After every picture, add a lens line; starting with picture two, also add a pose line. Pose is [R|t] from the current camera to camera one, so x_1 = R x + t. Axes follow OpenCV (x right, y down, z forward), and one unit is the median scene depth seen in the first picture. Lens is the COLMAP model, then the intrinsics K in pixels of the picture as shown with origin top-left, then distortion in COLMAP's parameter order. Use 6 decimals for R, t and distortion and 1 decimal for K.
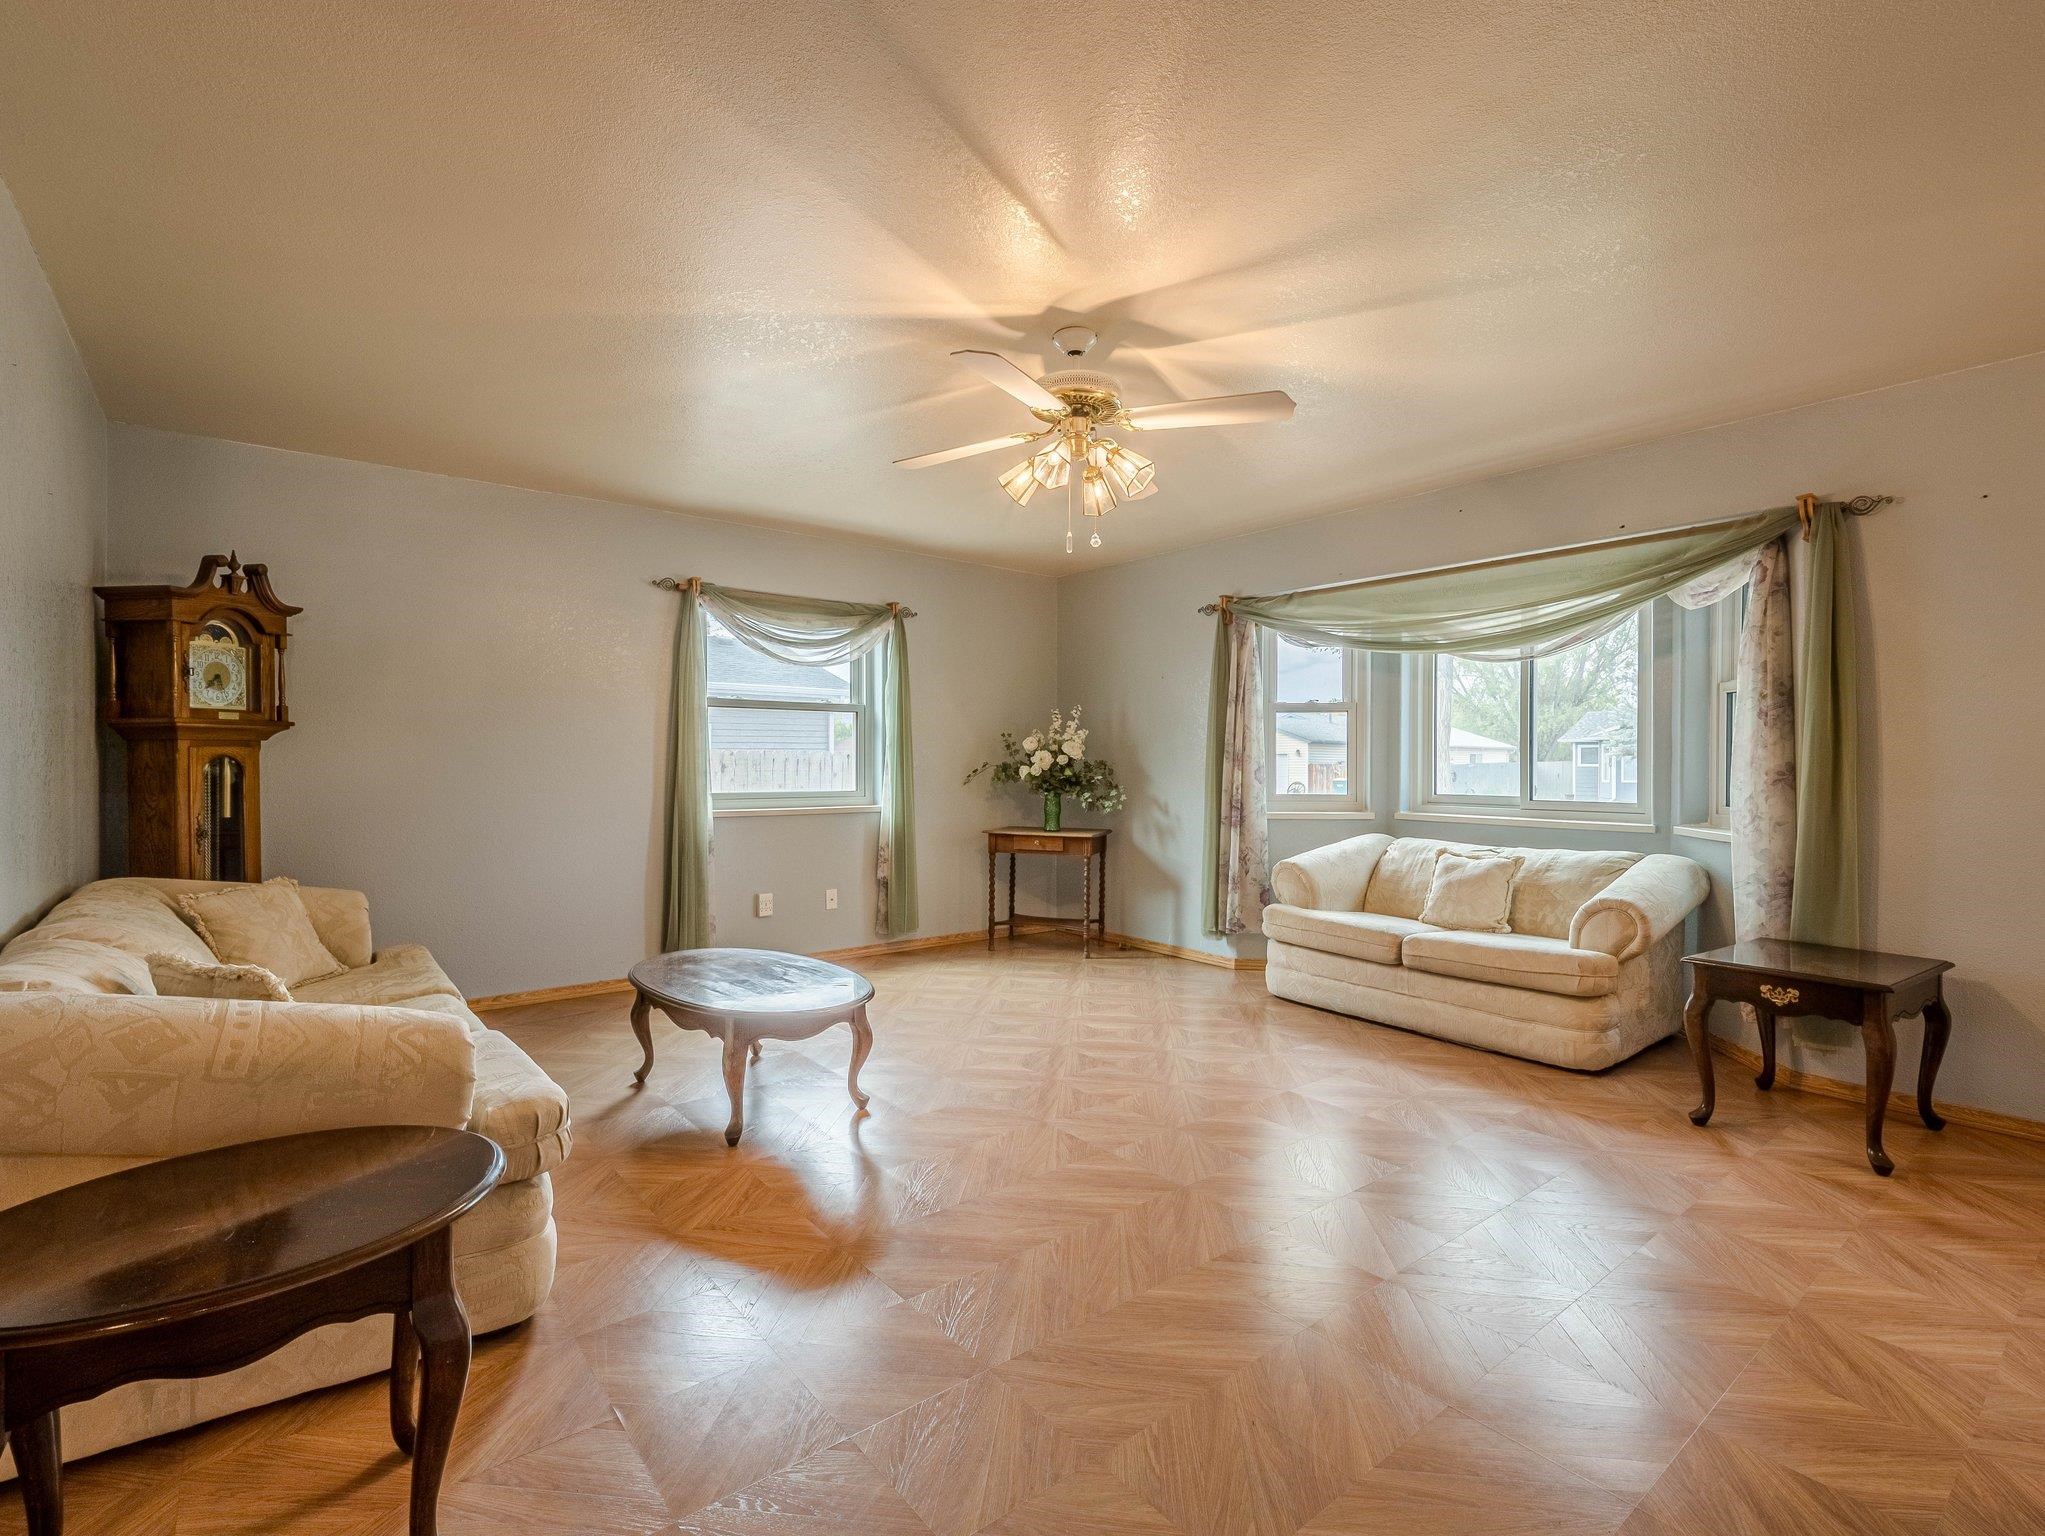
lens RADIAL K [[950.3, 0, 1015.2], [0, 950.3, 764.6], [0, 0, 1]] dist [0.000955, -0.000787]
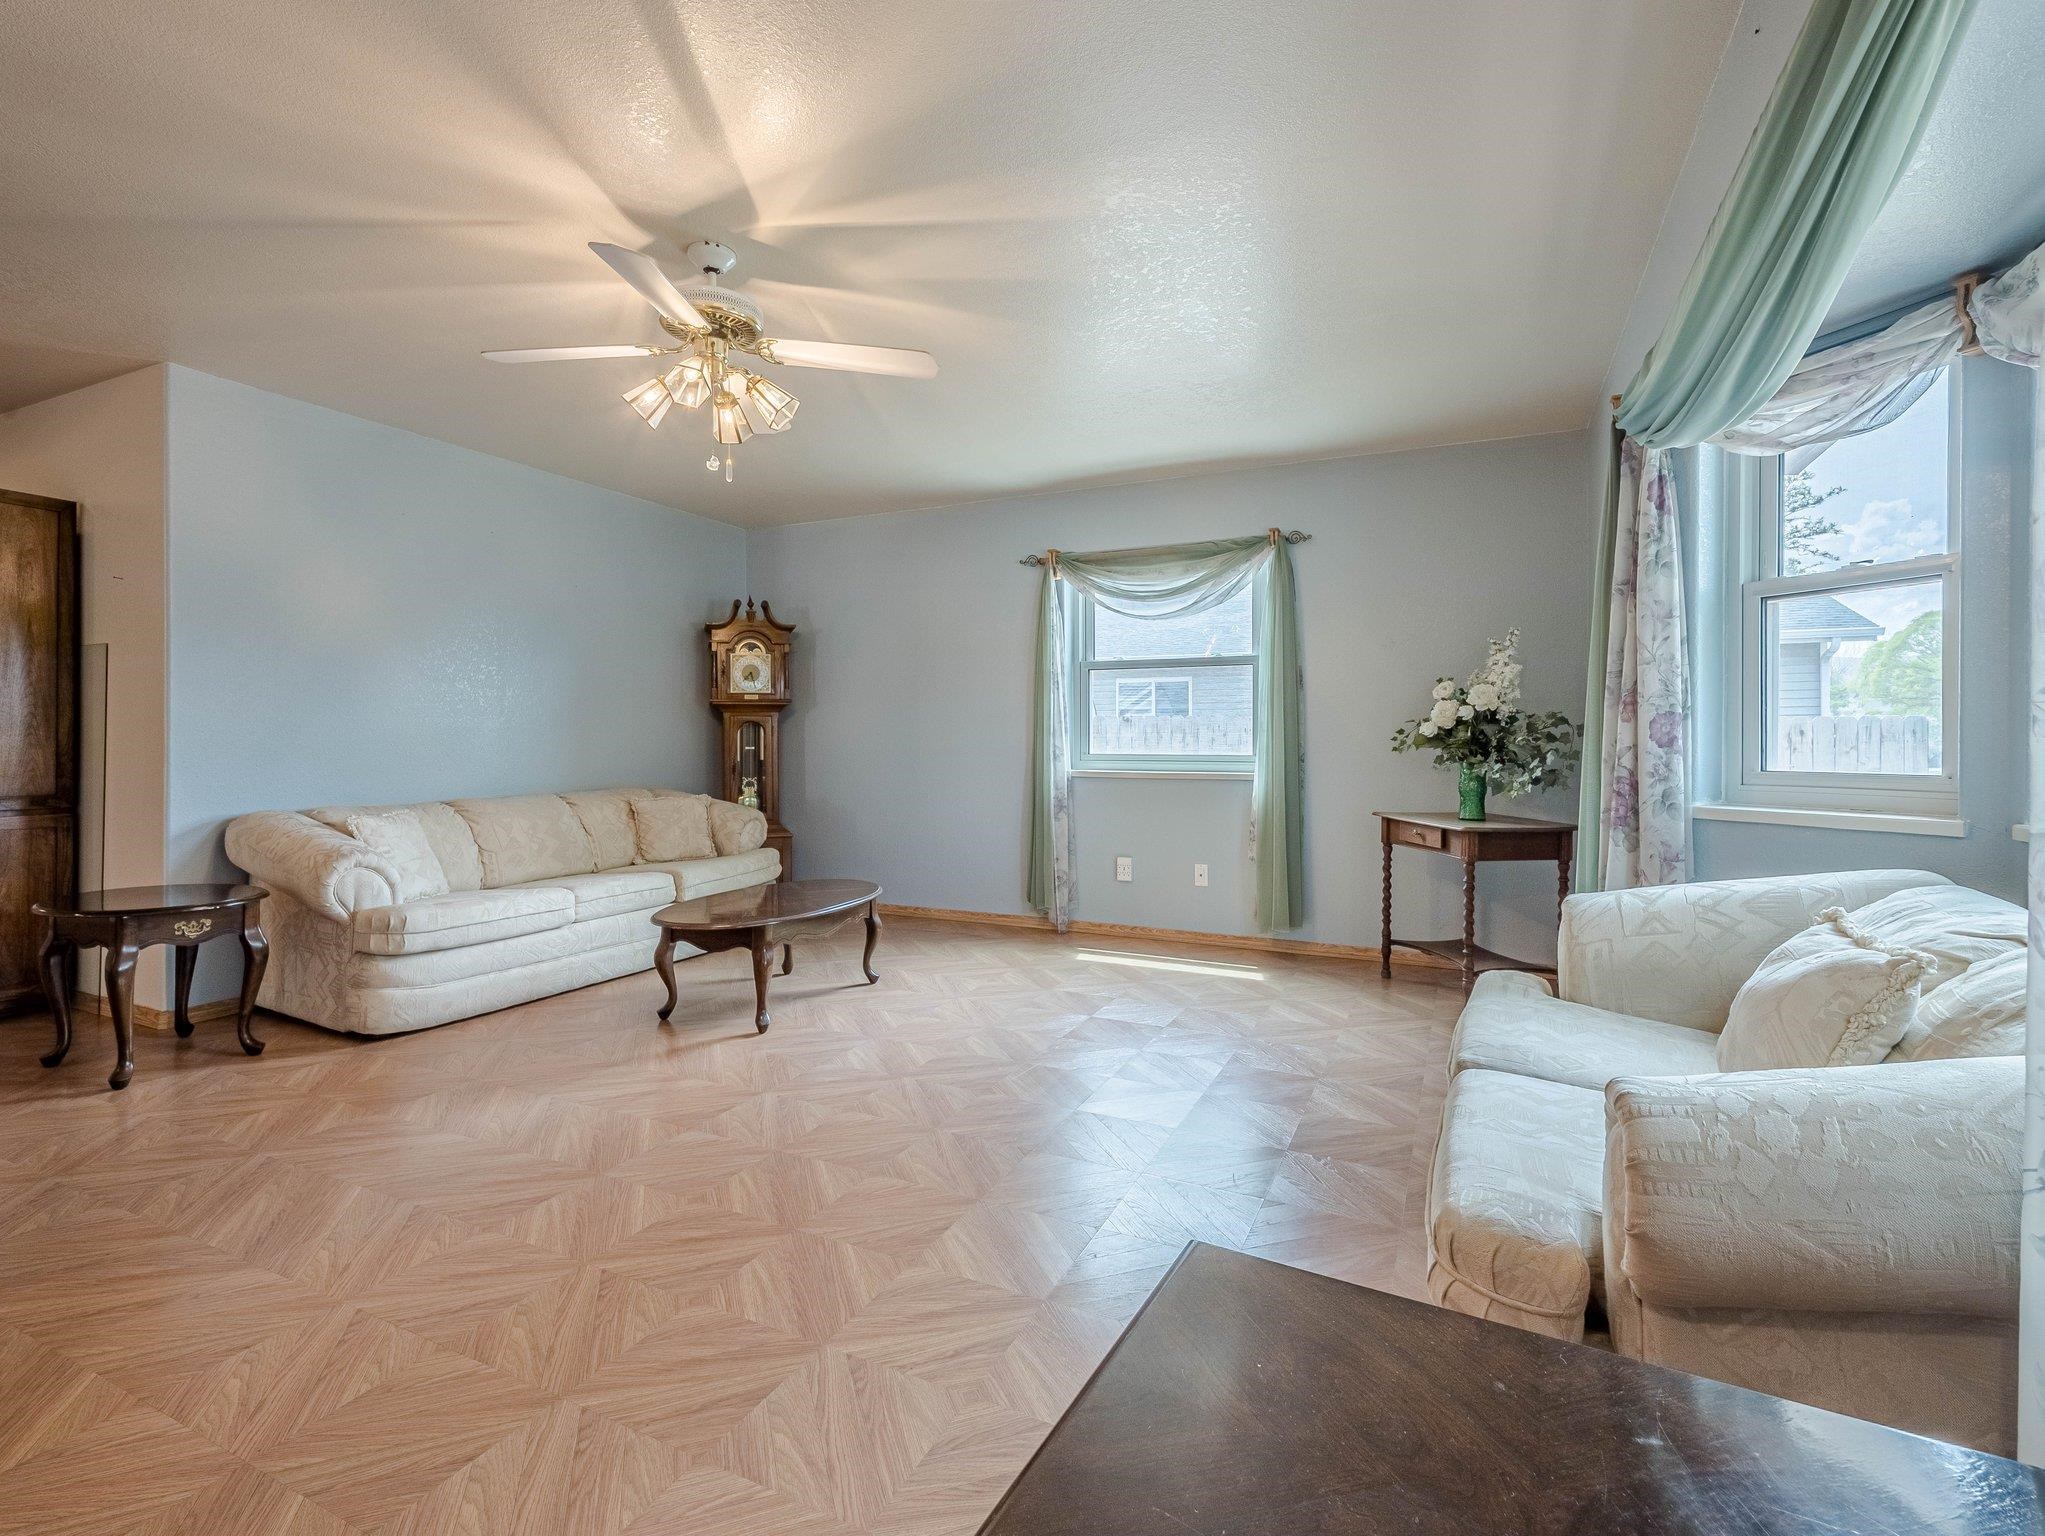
lens RADIAL K [[967.0, 0, 1026.5], [0, 967.0, 744.9], [0, 0, 1]] dist [0.012471, -0.000280]
pose [[0.430215, 0.003582, -0.902719, 0.835357], [-0.001625, 0.999994, 0.003194, 0.023569], [0.902725, 0.000093, 0.430218, 0.683694]]
